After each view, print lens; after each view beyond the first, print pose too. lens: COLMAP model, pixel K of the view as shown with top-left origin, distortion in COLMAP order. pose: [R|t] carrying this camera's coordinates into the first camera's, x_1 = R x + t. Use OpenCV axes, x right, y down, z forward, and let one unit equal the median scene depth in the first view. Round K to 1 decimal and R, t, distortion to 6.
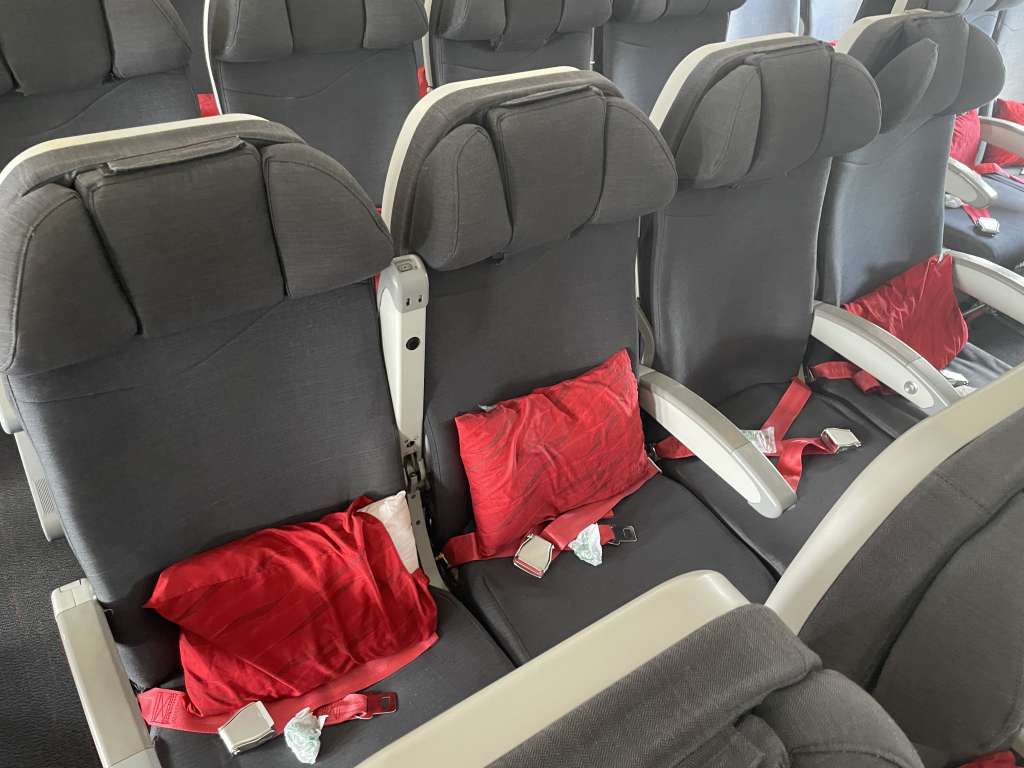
lens RADIAL K [[779.9, 0, 512.0], [0, 779.9, 384.0], [0, 0, 1]] dist [0.082734, -0.125623]
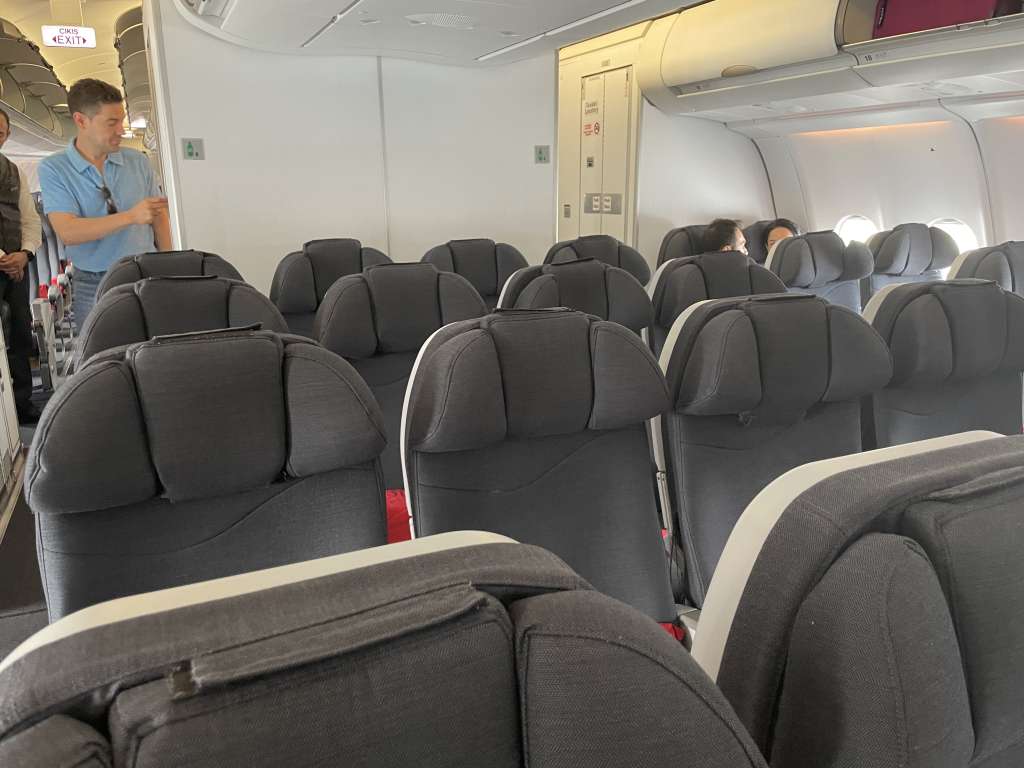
lens RADIAL K [[779.9, 0, 512.0], [0, 779.9, 384.0], [0, 0, 1]] dist [0.082734, -0.125623]
pose [[0.980979, -0.058809, -0.184994, -0.190967], [-0.032002, 0.890966, -0.452940, -0.174044], [0.191460, 0.450245, 0.872137, 0.451295]]
